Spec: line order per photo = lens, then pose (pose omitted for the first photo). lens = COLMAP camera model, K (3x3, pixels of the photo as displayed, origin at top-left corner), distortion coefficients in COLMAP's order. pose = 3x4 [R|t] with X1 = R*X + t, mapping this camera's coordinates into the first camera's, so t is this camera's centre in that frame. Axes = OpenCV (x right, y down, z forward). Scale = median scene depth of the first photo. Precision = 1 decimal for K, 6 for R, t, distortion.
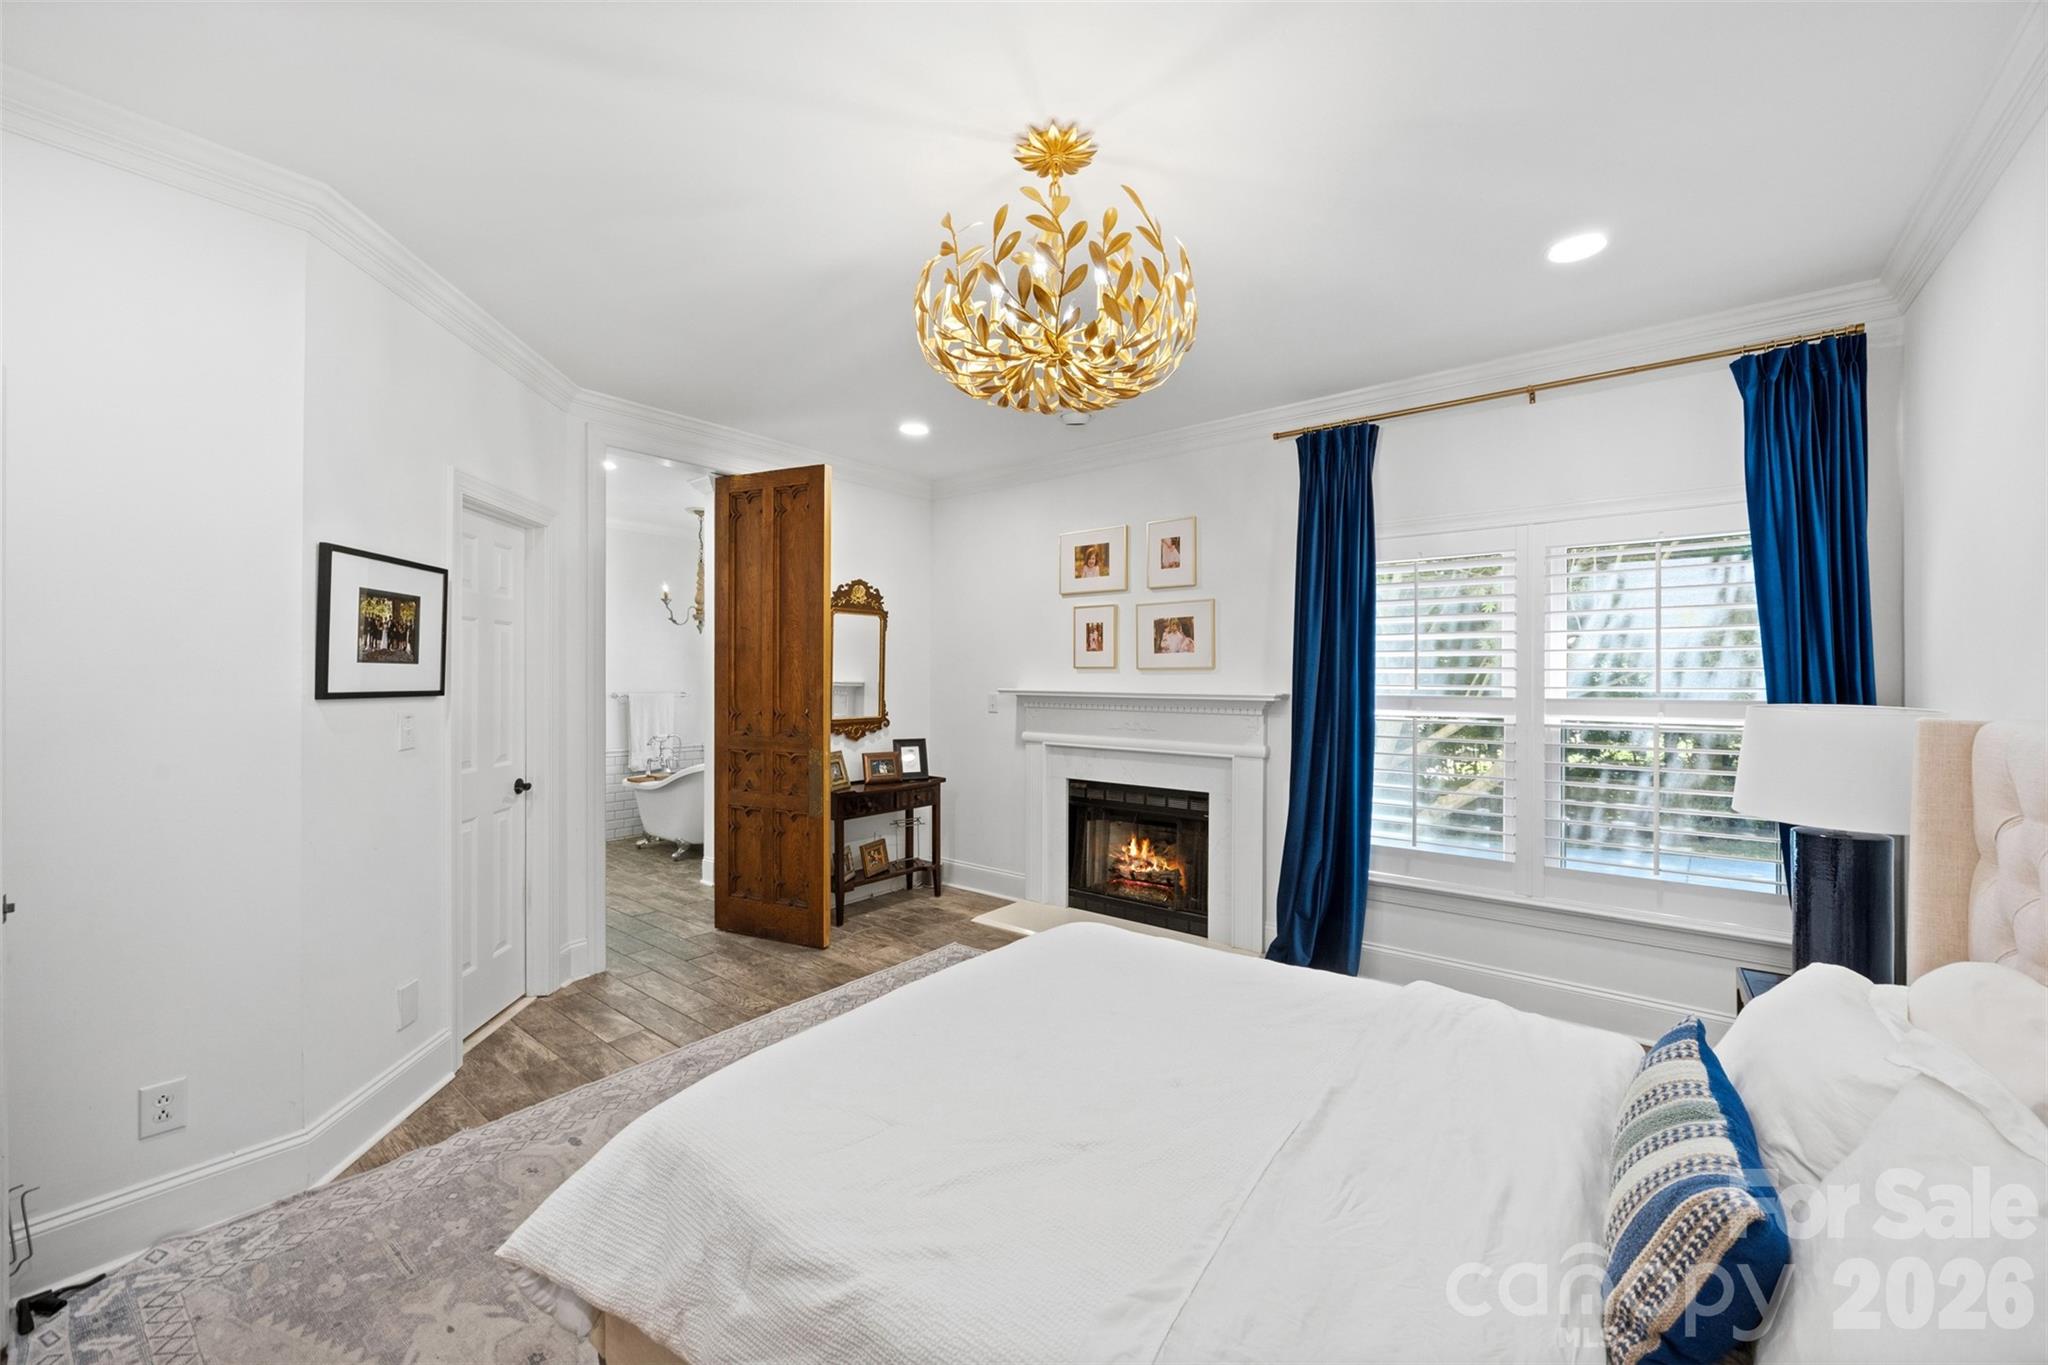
lens RADIAL K [[791.7, 0, 1038.3], [0, 791.7, 682.9], [0, 0, 1]] dist [-0.006112, -0.000263]
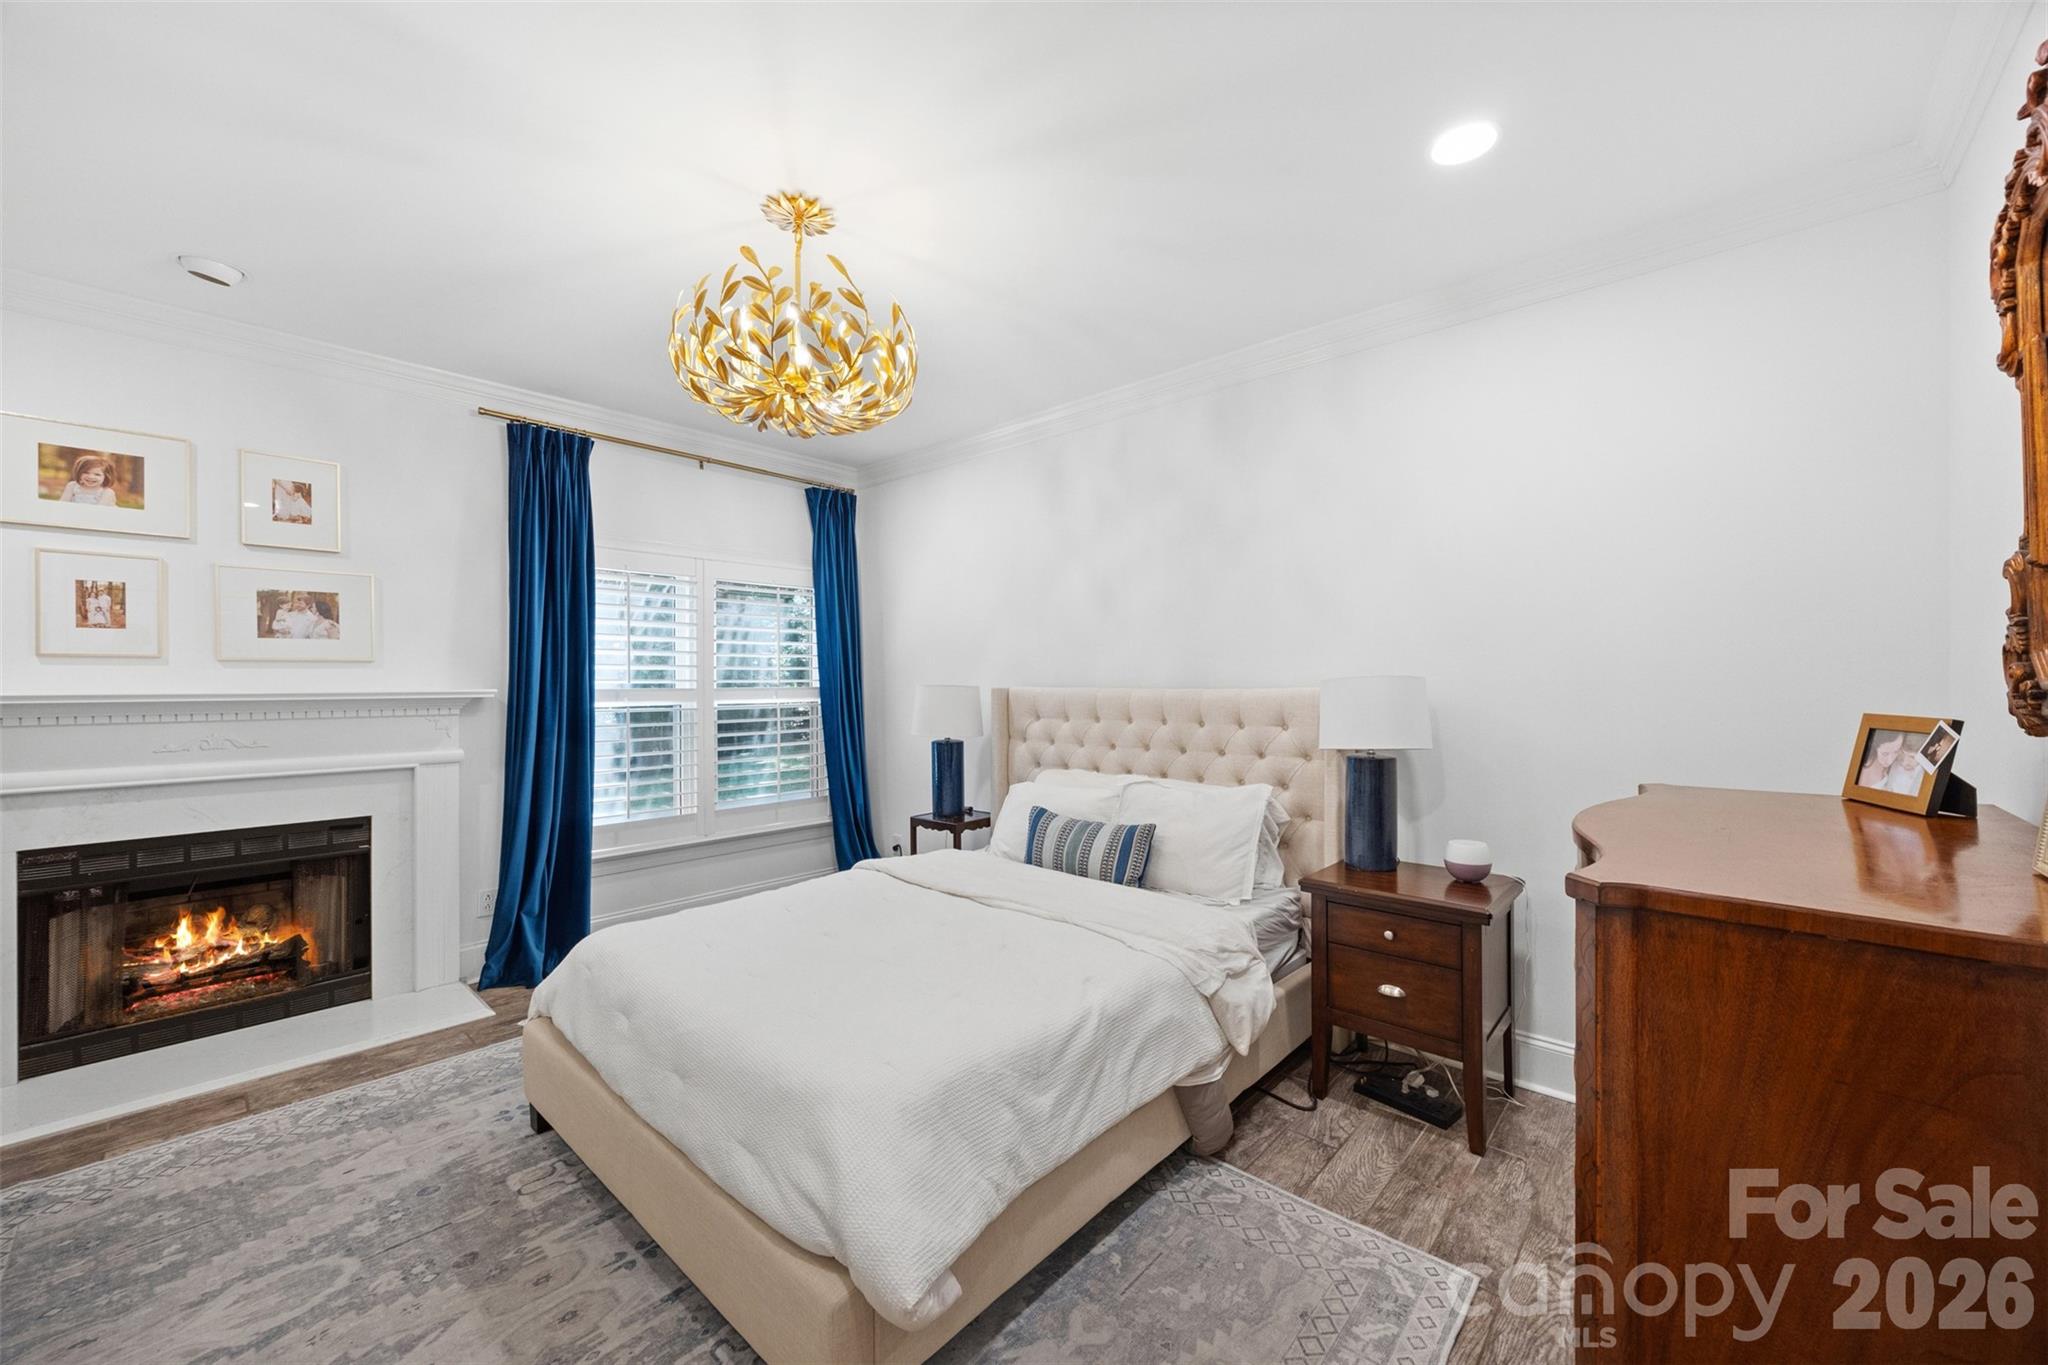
lens RADIAL K [[791.7, 0, 1038.3], [0, 791.7, 682.9], [0, 0, 1]] dist [-0.006112, -0.000263]
pose [[0.056561, -0.003942, 0.998391, -0.541564], [0.011940, 0.999923, 0.003272, 0.009577], [-0.998328, 0.011736, 0.056603, 0.279245]]
